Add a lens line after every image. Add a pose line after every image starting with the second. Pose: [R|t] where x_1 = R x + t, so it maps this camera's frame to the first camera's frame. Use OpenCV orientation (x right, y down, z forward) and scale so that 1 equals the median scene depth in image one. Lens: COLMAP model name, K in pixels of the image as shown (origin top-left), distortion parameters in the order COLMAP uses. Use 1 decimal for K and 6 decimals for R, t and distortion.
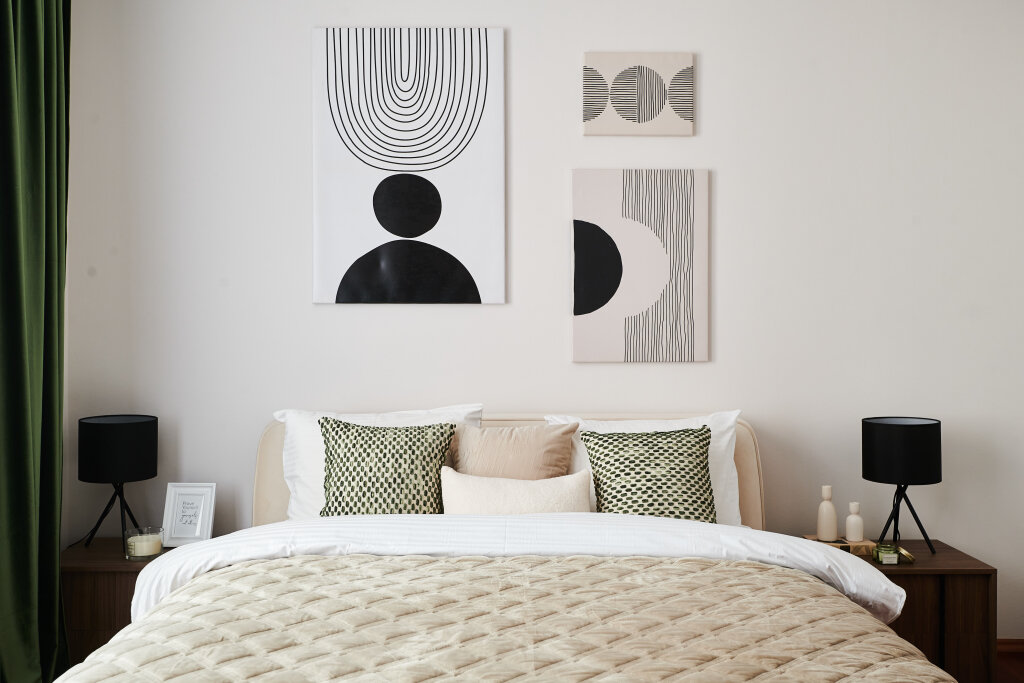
lens RADIAL K [[921.9, 0, 513.9], [0, 921.9, 325.4], [0, 0, 1]] dist [0.007123, 0.005286]
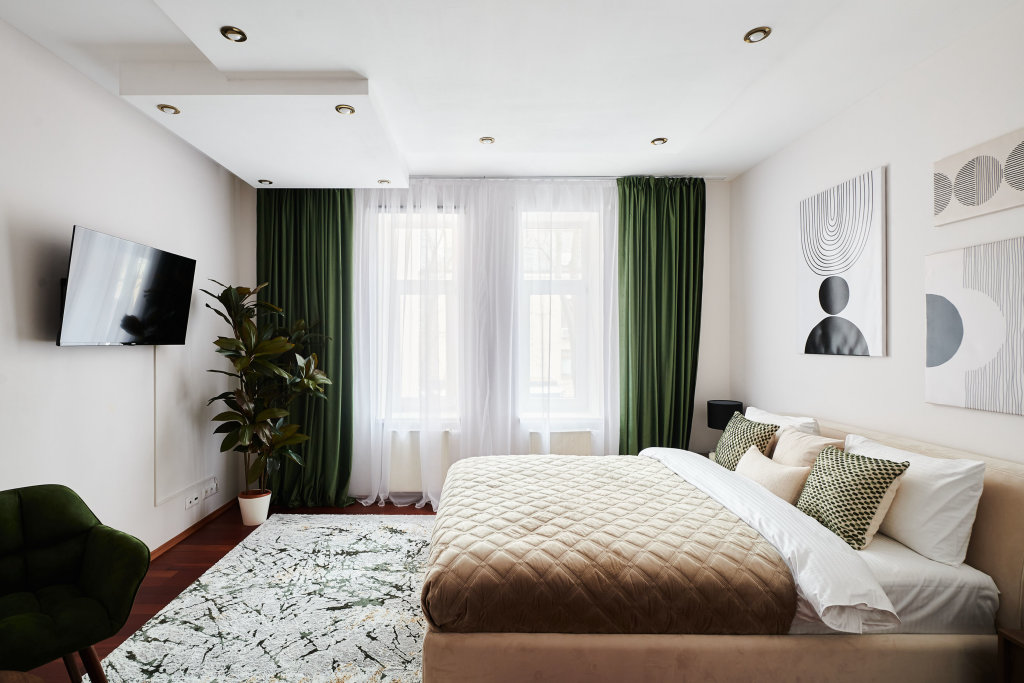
lens RADIAL K [[503.2, 0, 478.9], [0, 503.2, 339.7], [0, 0, 1]] dist [-0.000438, -0.000178]
pose [[-0.006446, -0.003119, -0.999974, 0.778676], [-0.003023, 0.999991, -0.003099, -0.045800], [0.999975, 0.003003, -0.006456, 0.373491]]
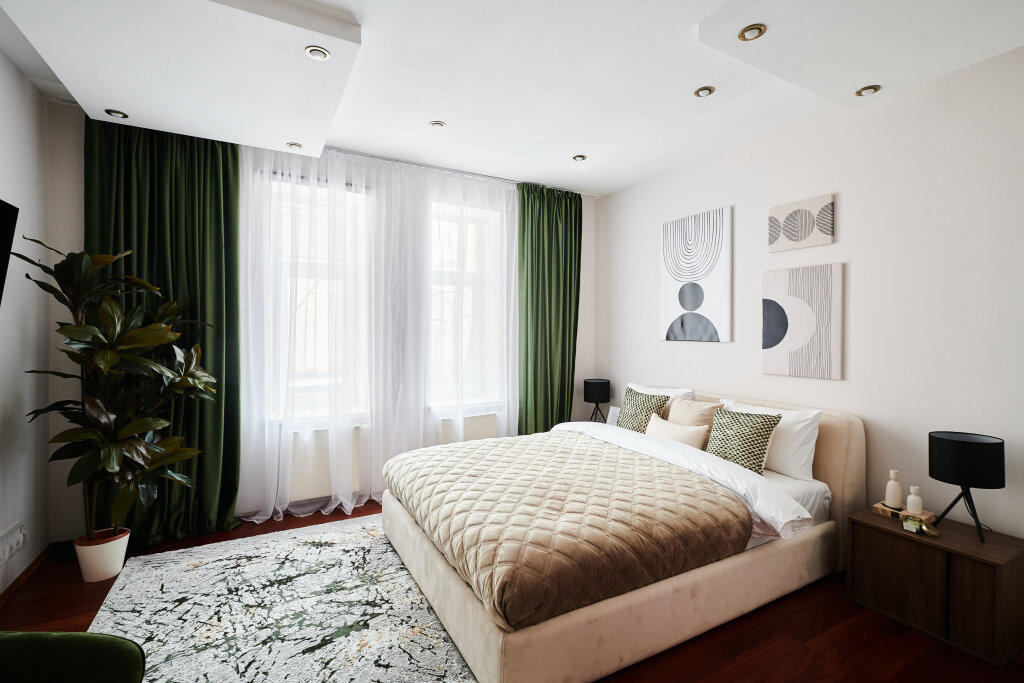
lens RADIAL K [[468.9, 0, 522.6], [0, 468.9, 333.6], [0, 0, 1]] dist [-0.000743, -0.000111]
pose [[0.485947, 0.006727, -0.873962, 0.666410], [-0.005435, 0.999974, 0.004675, -0.044549], [0.873971, 0.002478, 0.485971, 0.102483]]
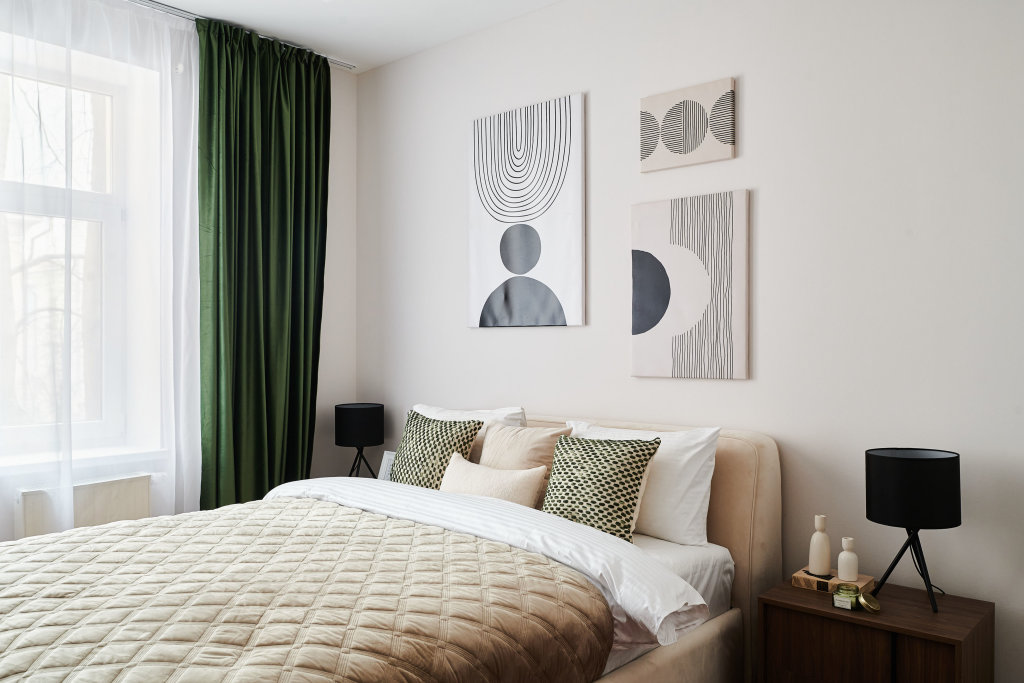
lens RADIAL K [[804.1, 0, 527.7], [0, 804.1, 345.2], [0, 0, 1]] dist [0.002235, -0.001752]
pose [[0.745165, 0.000366, -0.666880, 0.622575], [-0.000878, 1.000000, -0.000432, 0.002154], [0.666879, 0.000908, 0.745165, 0.186388]]
